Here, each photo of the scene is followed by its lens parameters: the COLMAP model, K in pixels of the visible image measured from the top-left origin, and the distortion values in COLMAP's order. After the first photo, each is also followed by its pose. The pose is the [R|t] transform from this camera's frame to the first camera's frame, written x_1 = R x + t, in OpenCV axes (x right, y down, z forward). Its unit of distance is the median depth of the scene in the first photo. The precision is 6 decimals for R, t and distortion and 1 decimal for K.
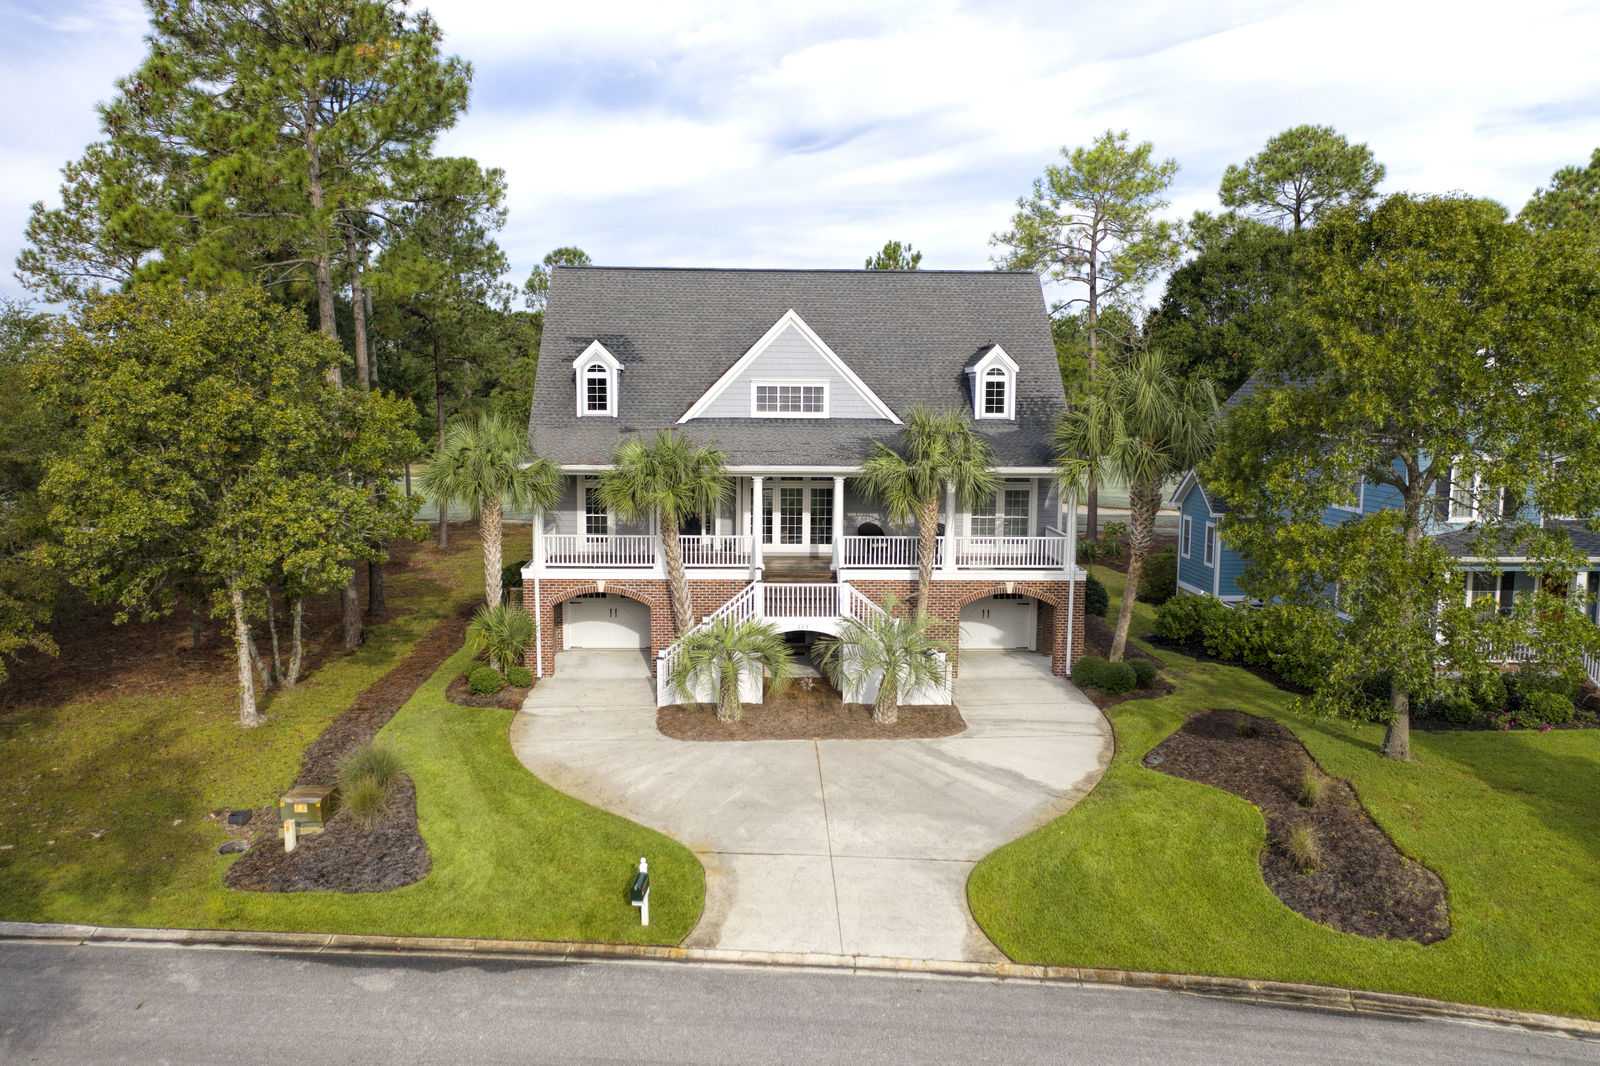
lens RADIAL K [[1285.2, 0, 799.9], [0, 1285.2, 532.2], [0, 0, 1]] dist [-0.022782, 0.008450]
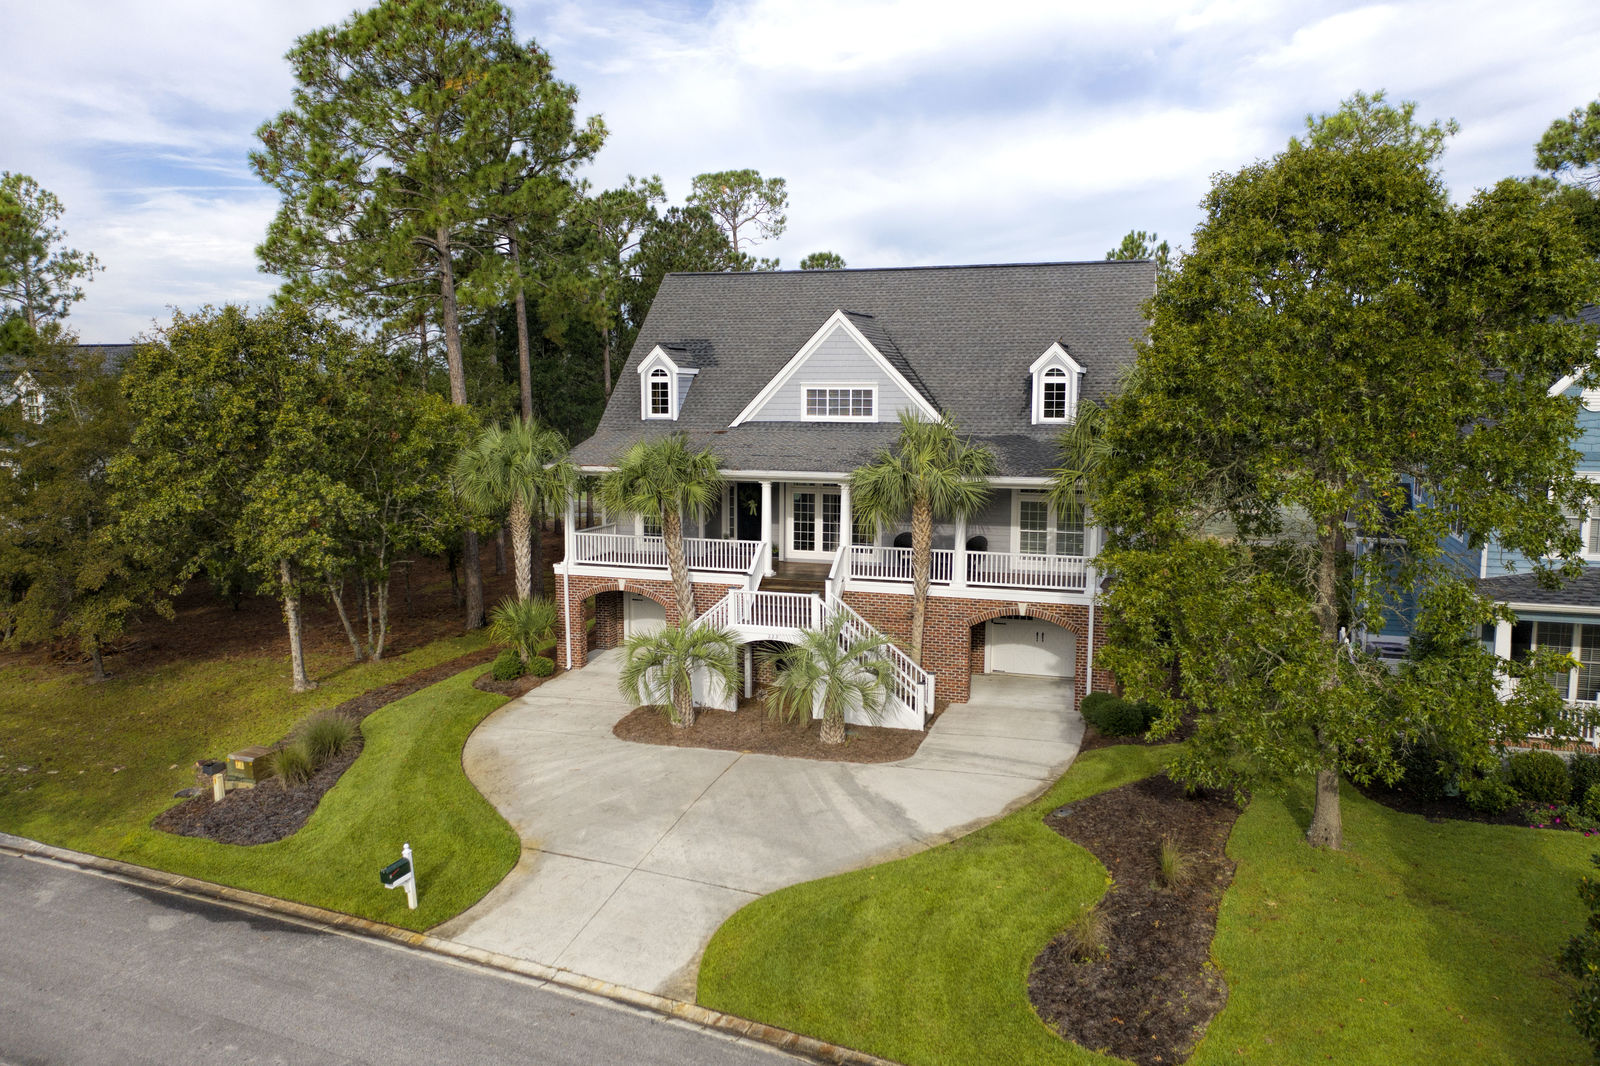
lens RADIAL K [[1285.2, 0, 799.0], [0, 1285.2, 537.3], [0, 0, 1]] dist [-0.022782, 0.008450]
pose [[0.929249, 0.037667, -0.367528, 0.388268], [-0.036913, 0.999277, 0.009084, -0.011387], [0.367605, 0.005125, 0.929968, 0.105116]]
